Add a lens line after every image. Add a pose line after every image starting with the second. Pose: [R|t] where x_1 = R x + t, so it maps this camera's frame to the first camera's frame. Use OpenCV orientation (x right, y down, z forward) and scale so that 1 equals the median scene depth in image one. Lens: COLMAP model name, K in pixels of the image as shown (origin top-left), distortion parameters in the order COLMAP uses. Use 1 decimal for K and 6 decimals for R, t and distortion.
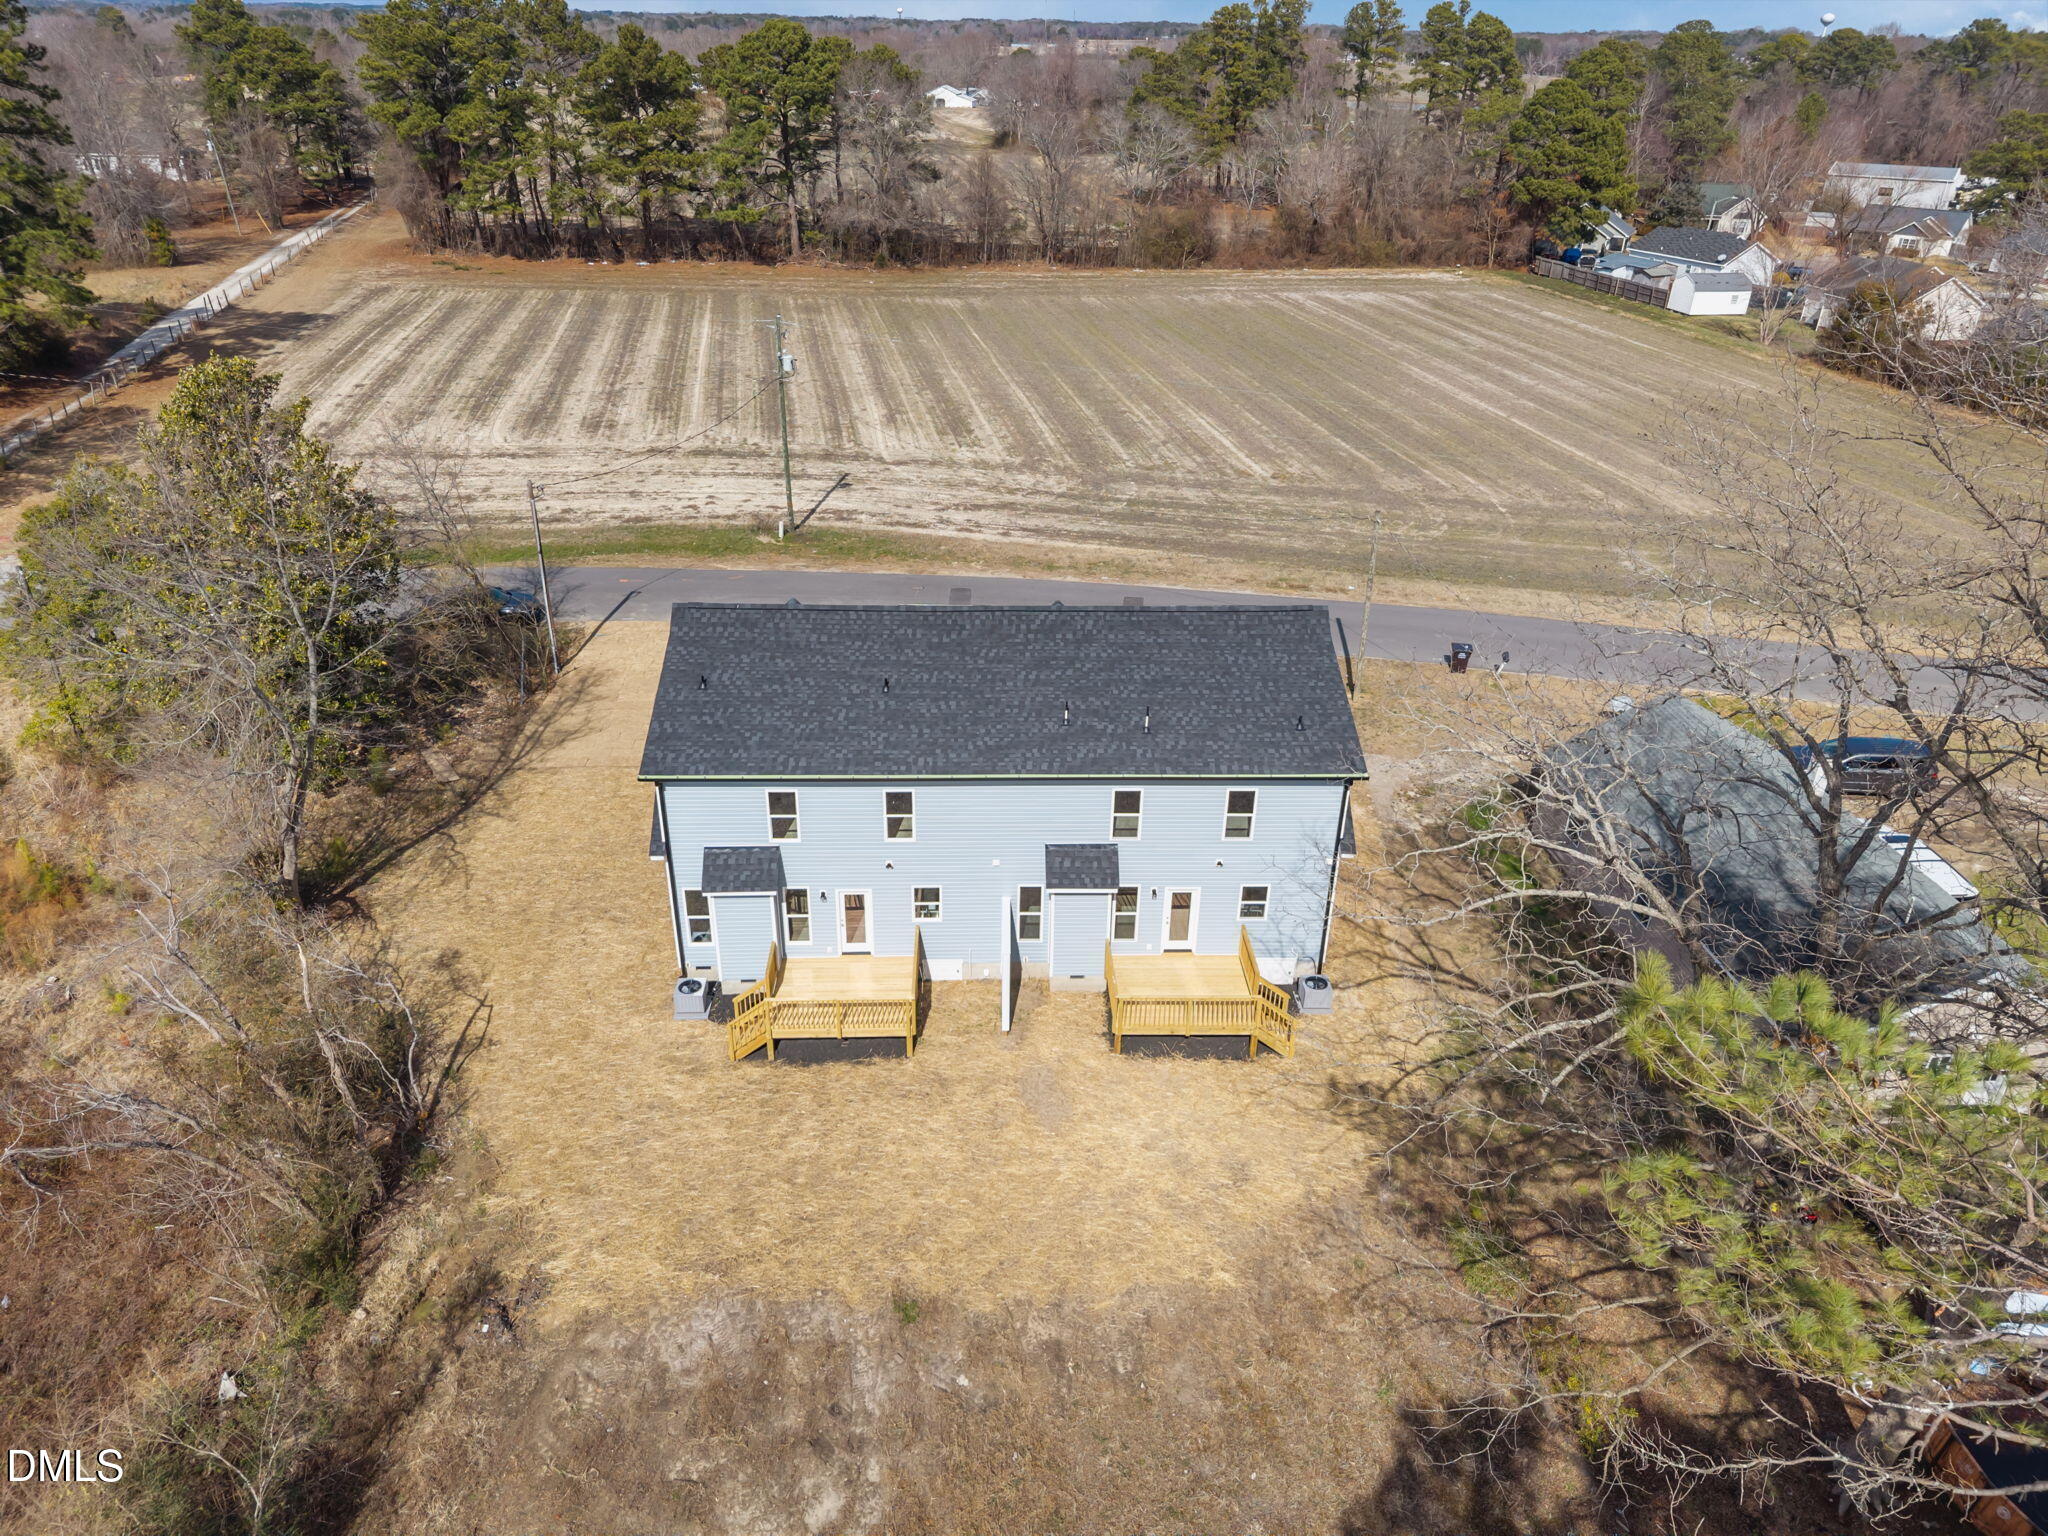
lens RADIAL K [[1374.2, 0, 1015.3], [0, 1374.2, 768.4], [0, 0, 1]] dist [0.003476, -0.002812]
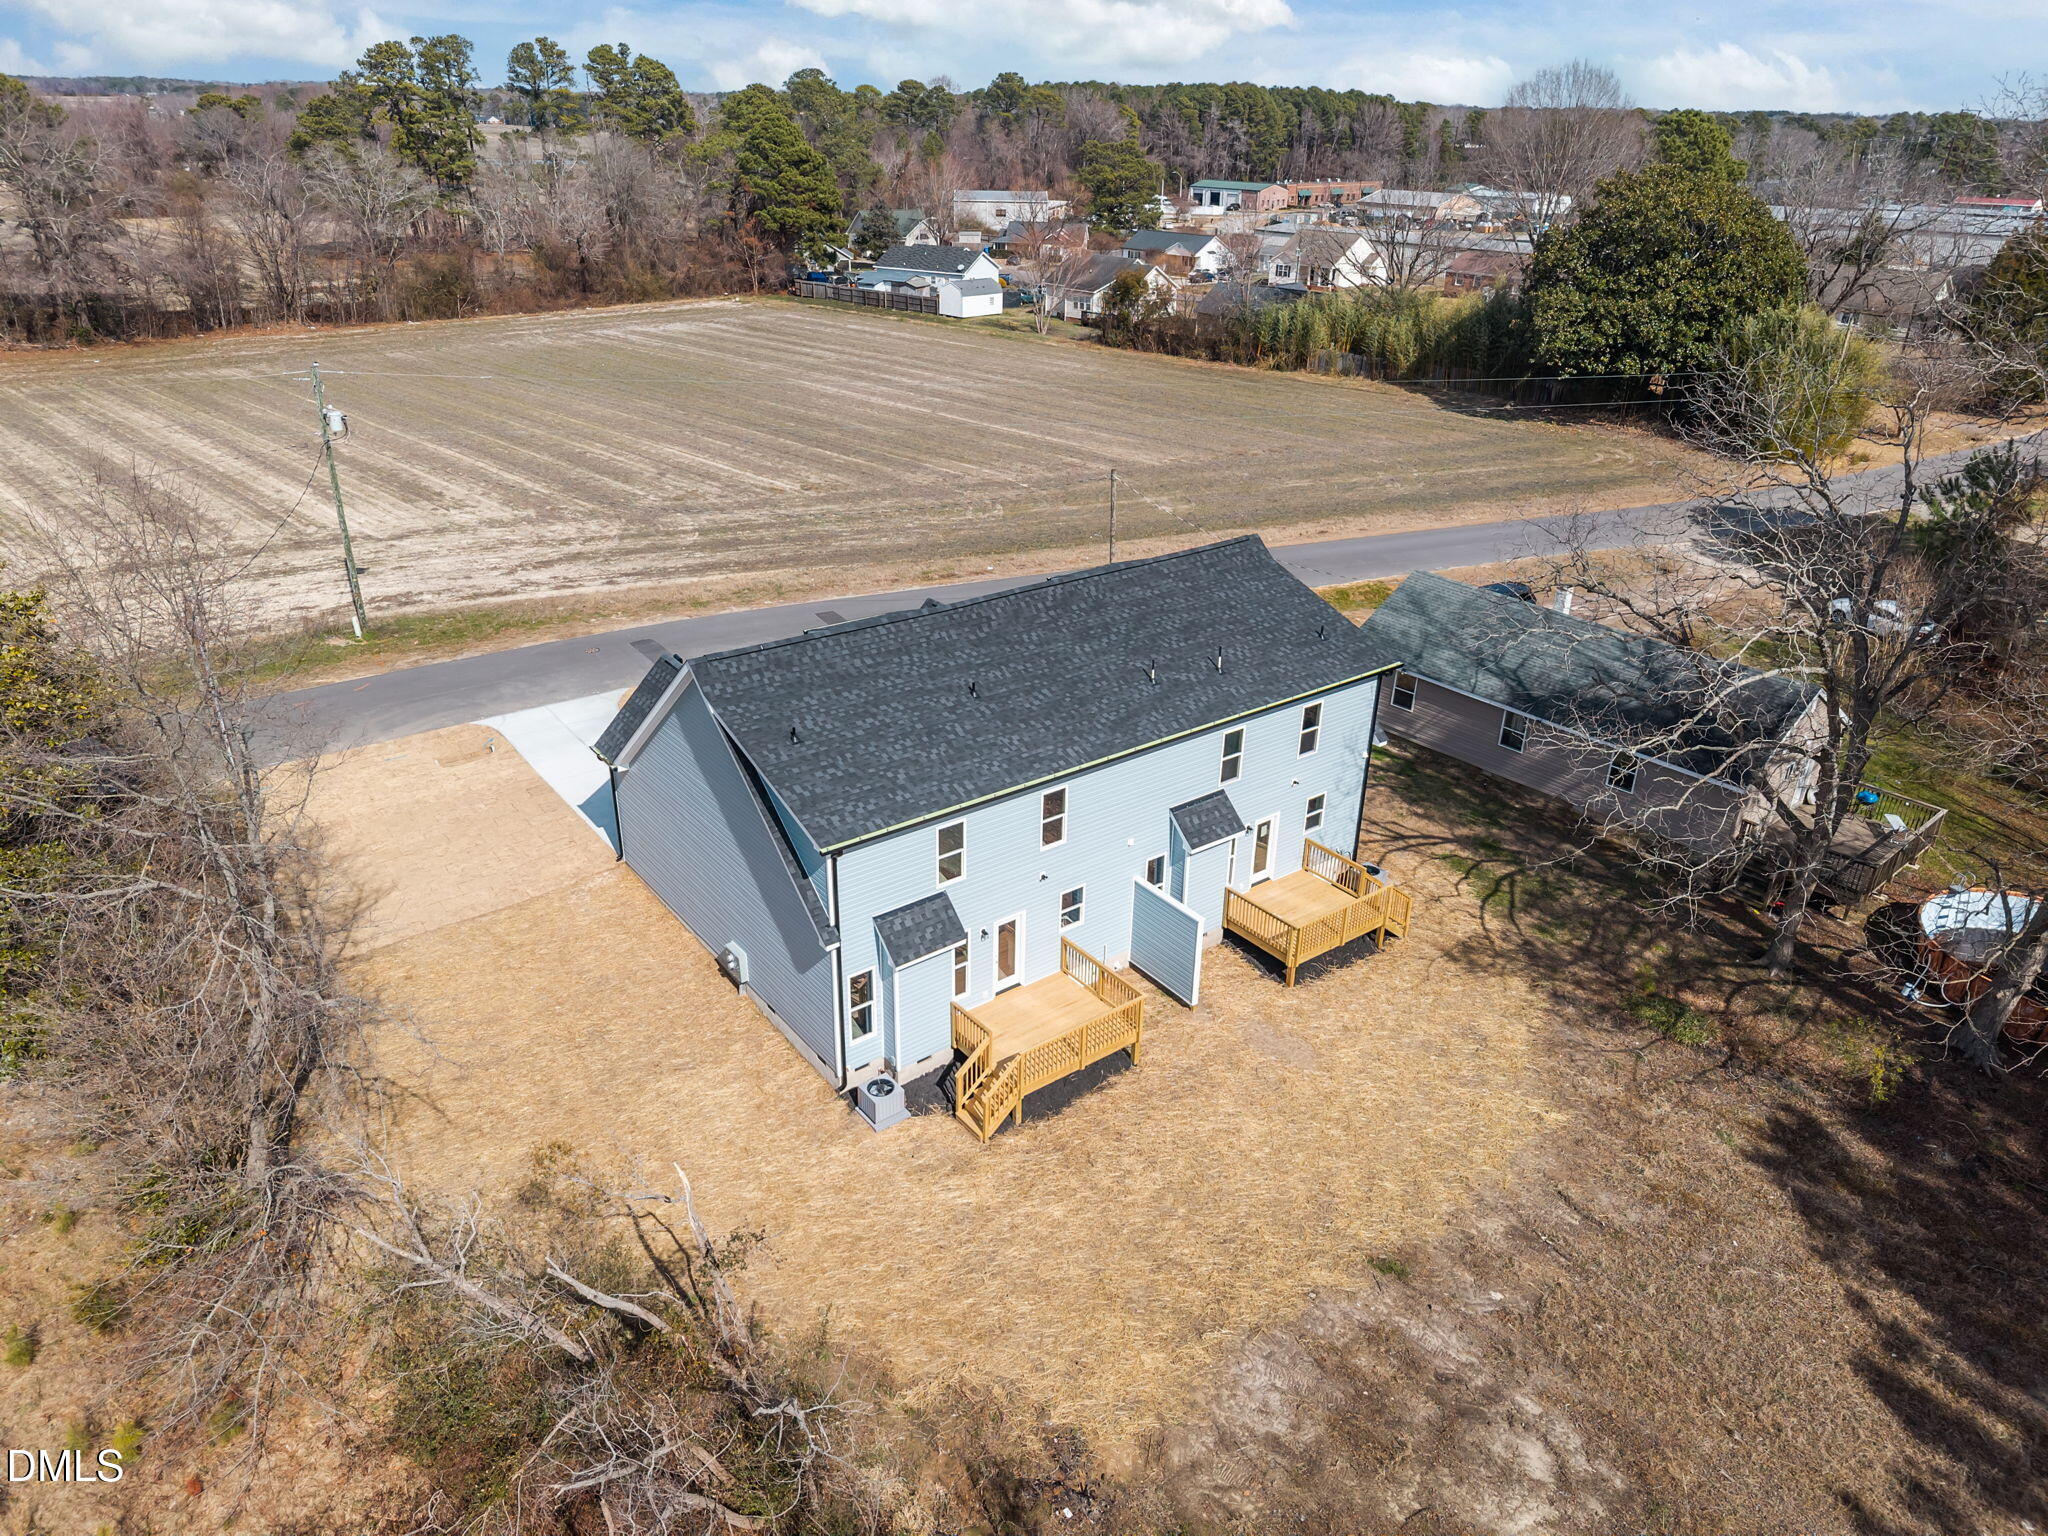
lens RADIAL K [[1374.2, 0, 1015.3], [0, 1374.2, 768.4], [0, 0, 1]] dist [0.003476, -0.002812]
pose [[0.815150, -0.251515, 0.521796, -0.274312], [0.269462, 0.962060, 0.042777, -0.020768], [-0.512758, 0.105734, 0.851997, 0.108354]]
